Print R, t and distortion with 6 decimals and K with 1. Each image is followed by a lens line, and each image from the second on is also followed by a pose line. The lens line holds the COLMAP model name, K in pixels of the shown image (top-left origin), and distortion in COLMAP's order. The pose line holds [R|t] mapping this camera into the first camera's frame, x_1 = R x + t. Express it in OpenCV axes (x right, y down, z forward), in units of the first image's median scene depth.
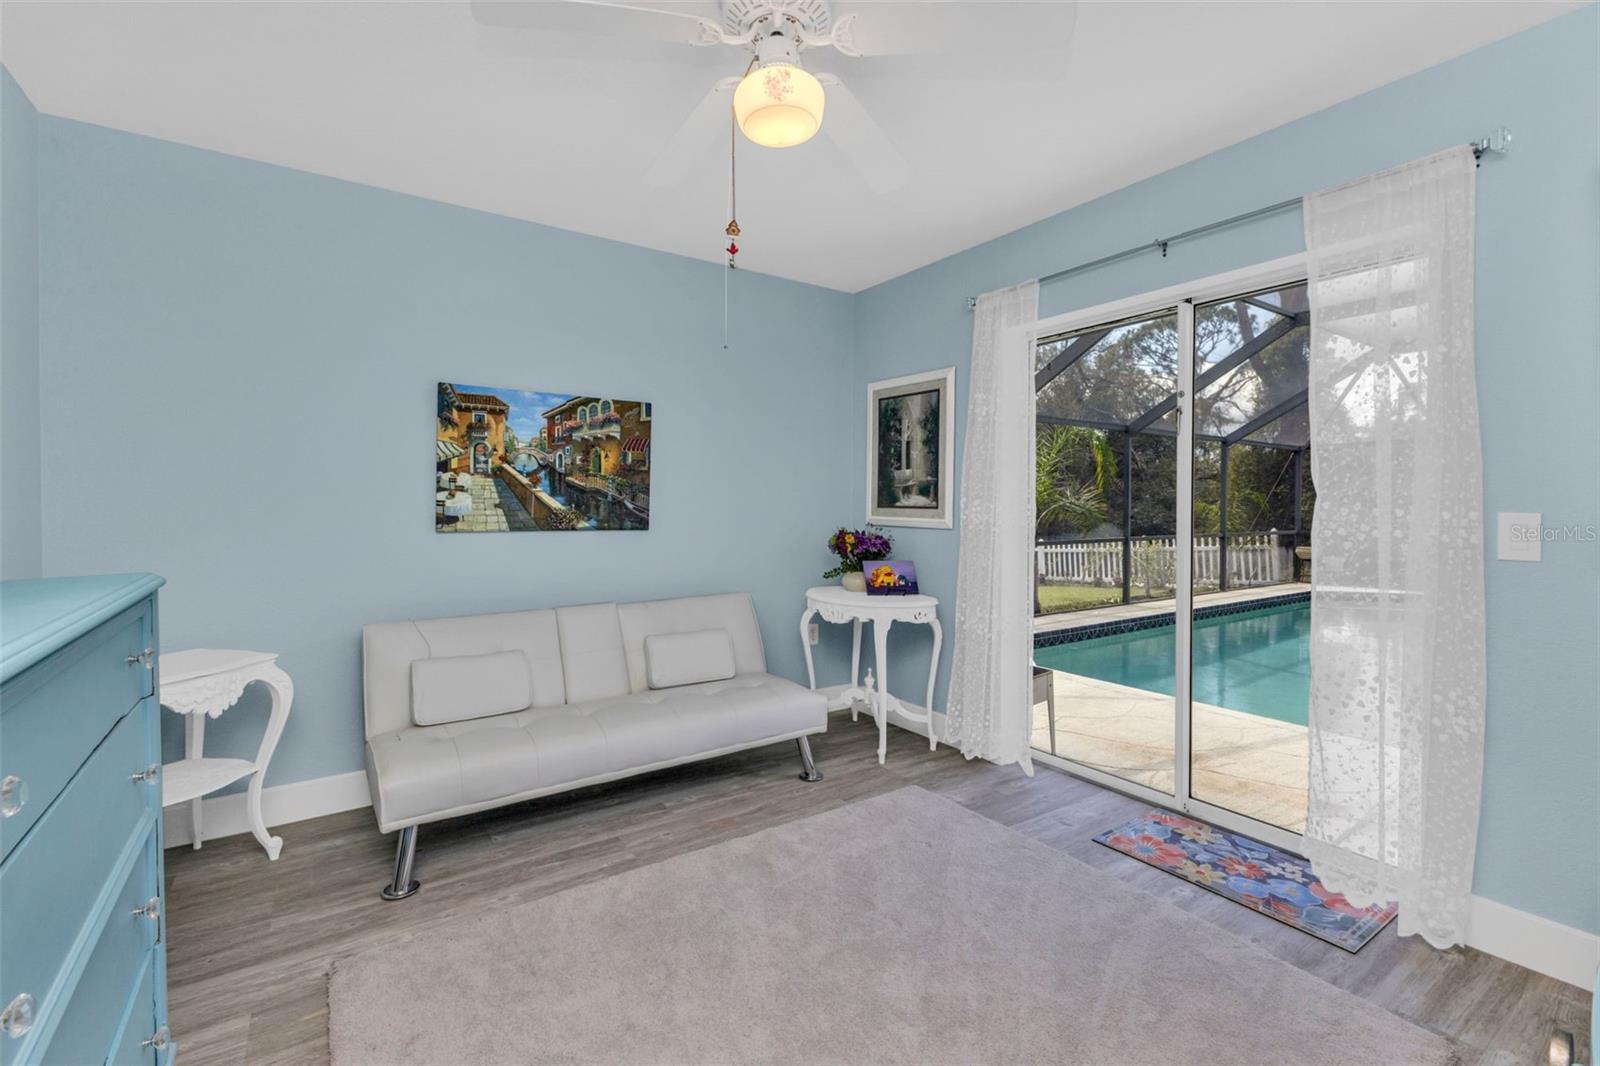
lens RADIAL K [[697.8, 0, 792.3], [0, 697.8, 520.9], [0, 0, 1]] dist [0.002888, -0.000853]
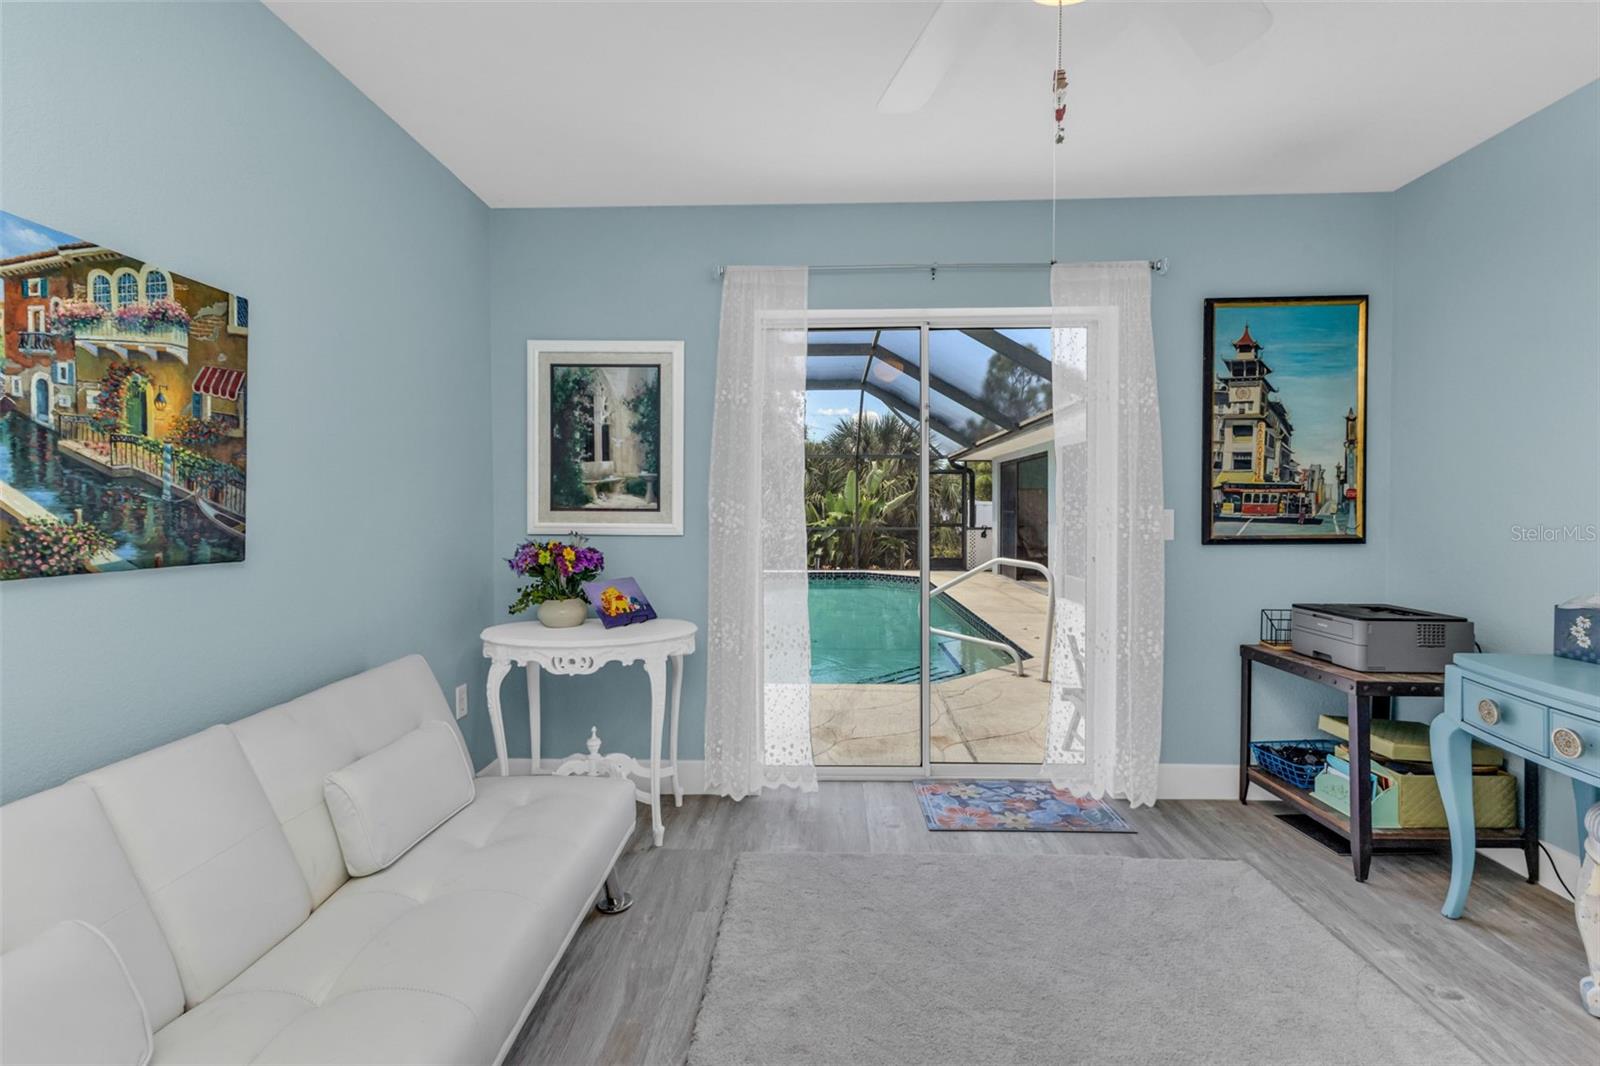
lens RADIAL K [[697.8, 0, 803.7], [0, 697.8, 521.4], [0, 0, 1]] dist [0.002888, -0.000853]
pose [[0.584532, -0.022403, 0.811062, -0.384878], [0.024910, 0.999643, 0.009659, -0.009921], [-0.810989, 0.014557, 0.584881, 0.416096]]
